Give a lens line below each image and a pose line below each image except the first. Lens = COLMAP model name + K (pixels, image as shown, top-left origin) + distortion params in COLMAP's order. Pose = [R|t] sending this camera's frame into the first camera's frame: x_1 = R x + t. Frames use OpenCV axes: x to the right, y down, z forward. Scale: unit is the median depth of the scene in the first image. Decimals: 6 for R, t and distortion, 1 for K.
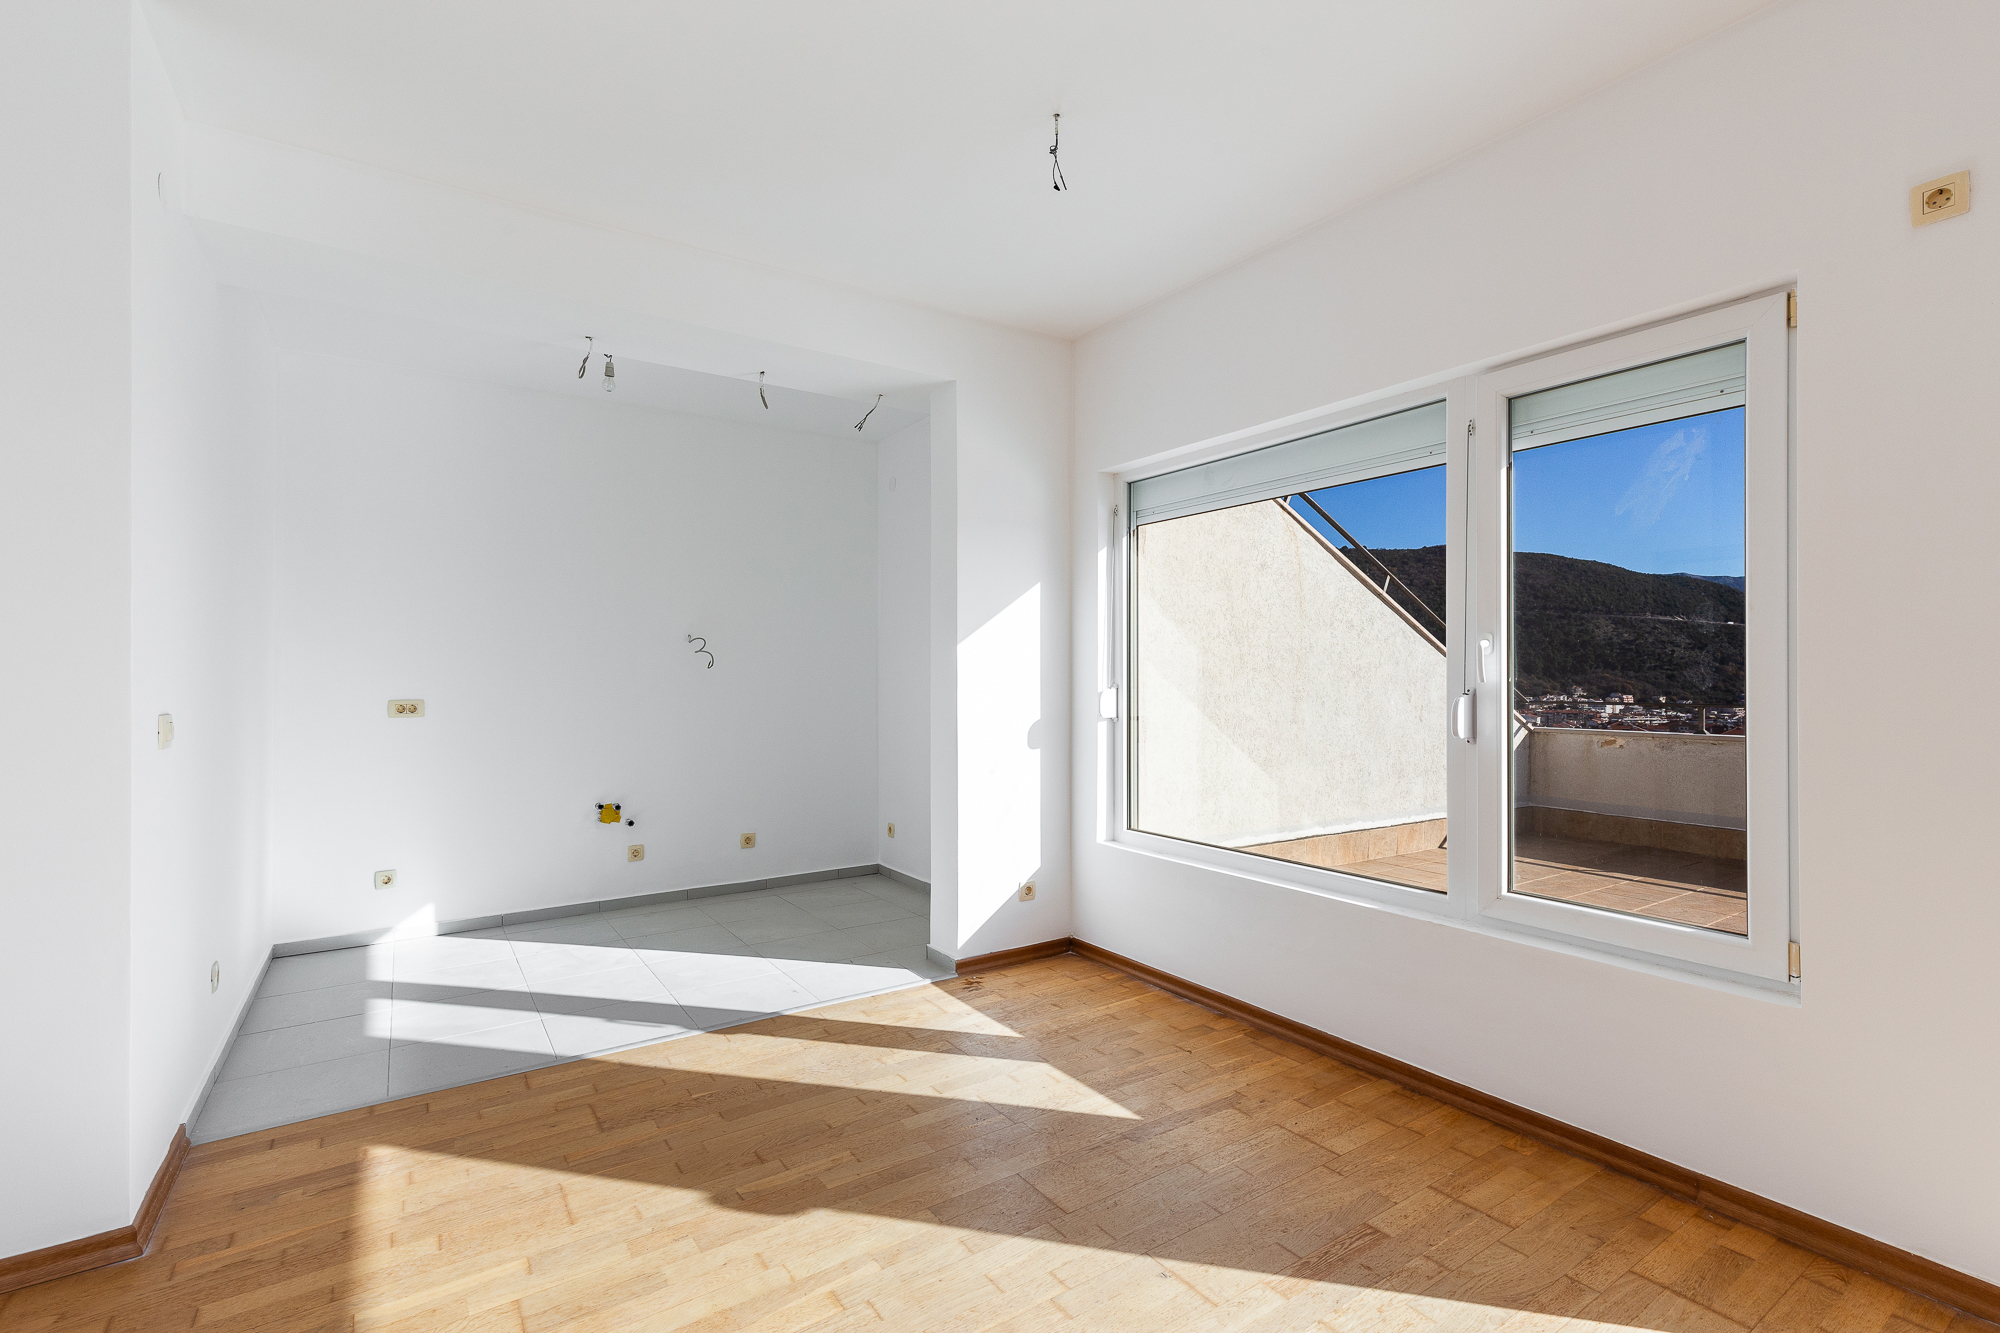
lens RADIAL K [[906.4, 0, 1007.5], [0, 906.4, 670.7], [0, 0, 1]] dist [-0.000615, -0.000286]
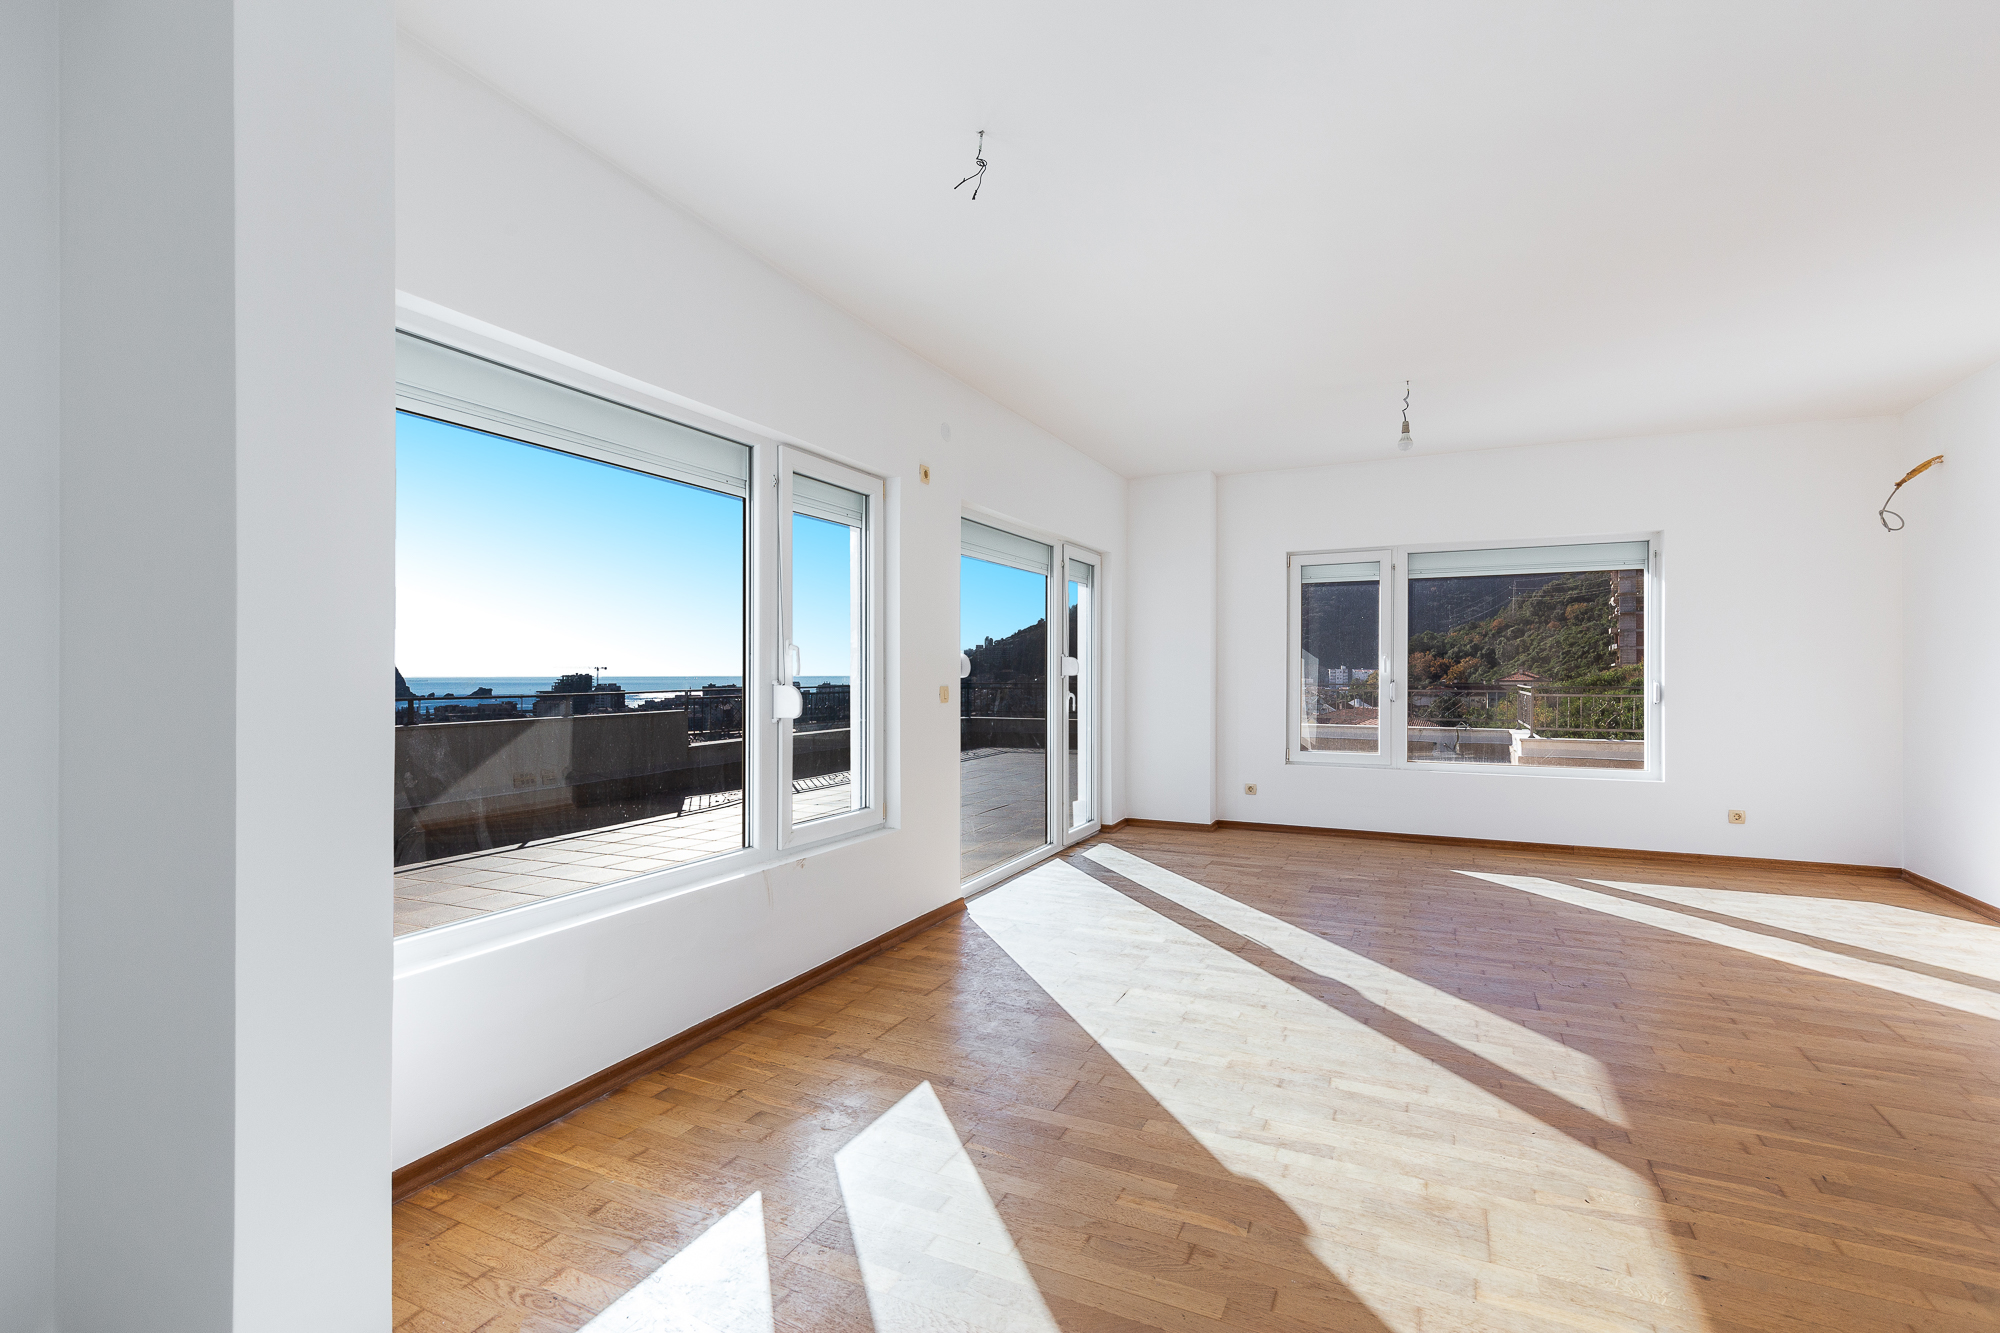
lens RADIAL K [[906.4, 0, 1007.5], [0, 906.4, 670.7], [0, 0, 1]] dist [-0.000615, -0.000286]
pose [[-0.506006, 0.001138, 0.862529, -0.845715], [-0.001477, 0.999997, -0.002186, 0.006127], [-0.862529, -0.002380, -0.506002, 1.463505]]
